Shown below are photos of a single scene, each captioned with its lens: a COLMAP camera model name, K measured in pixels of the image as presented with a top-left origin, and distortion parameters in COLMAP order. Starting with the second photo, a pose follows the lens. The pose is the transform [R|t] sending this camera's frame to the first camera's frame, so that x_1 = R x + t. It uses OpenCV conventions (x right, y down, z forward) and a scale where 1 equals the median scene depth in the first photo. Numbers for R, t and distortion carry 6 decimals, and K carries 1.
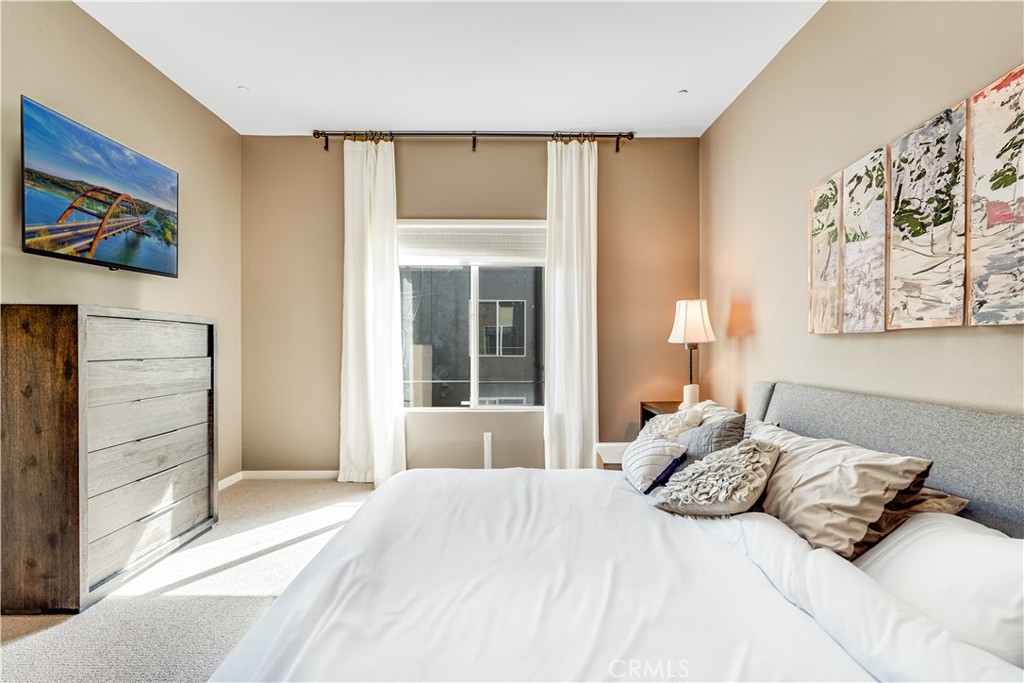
lens RADIAL K [[453.5, 0, 512.3], [0, 453.5, 349.1], [0, 0, 1]] dist [0.015716, -0.000142]
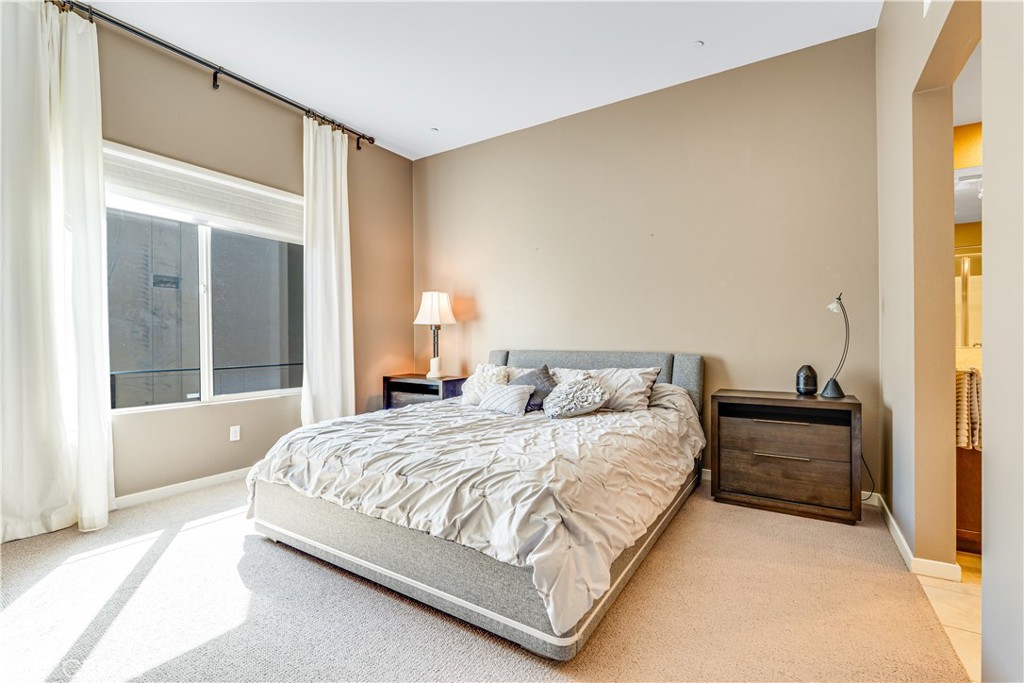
lens RADIAL K [[453.5, 0, 509.0], [0, 453.5, 344.1], [0, 0, 1]] dist [0.015716, -0.000142]
pose [[0.554775, -0.015818, 0.831850, -0.496259], [0.007599, 0.999874, 0.013945, 0.021956], [-0.831965, -0.001416, 0.554826, 0.092100]]
